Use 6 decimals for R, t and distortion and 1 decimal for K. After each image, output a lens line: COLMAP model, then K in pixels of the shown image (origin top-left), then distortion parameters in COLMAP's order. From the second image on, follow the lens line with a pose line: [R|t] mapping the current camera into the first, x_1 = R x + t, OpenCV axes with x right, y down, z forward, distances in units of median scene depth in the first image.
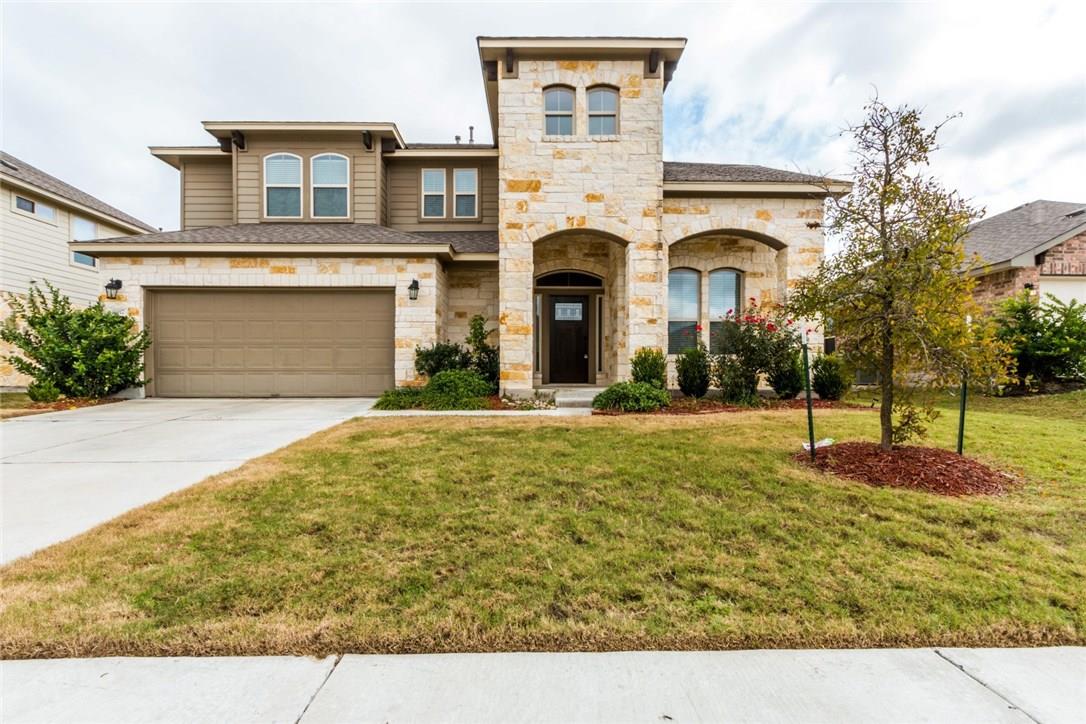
lens RADIAL K [[497.0, 0, 534.7], [0, 497.0, 387.8], [0, 0, 1]] dist [0.000889, -0.000189]
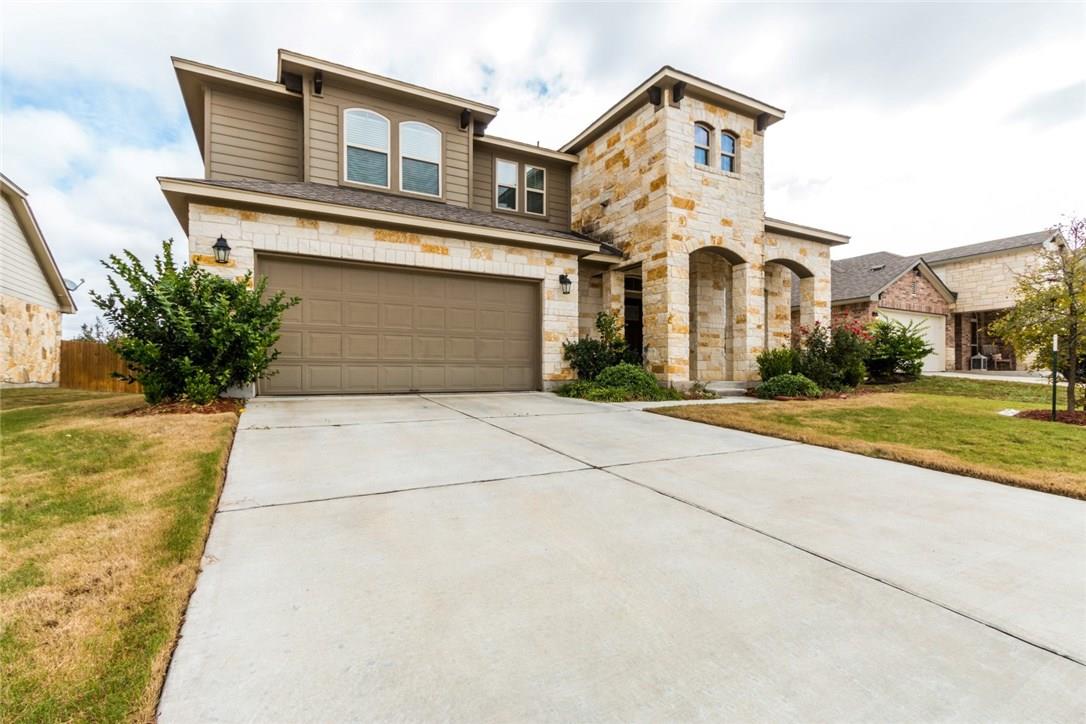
lens RADIAL K [[497.0, 0, 512.8], [0, 497.0, 376.1], [0, 0, 1]] dist [0.000889, -0.000189]
pose [[0.891834, -0.000549, 0.452363, -0.786247], [0.007194, 0.999890, -0.012970, 0.002076], [-0.452306, 0.014821, 0.891740, 0.145362]]
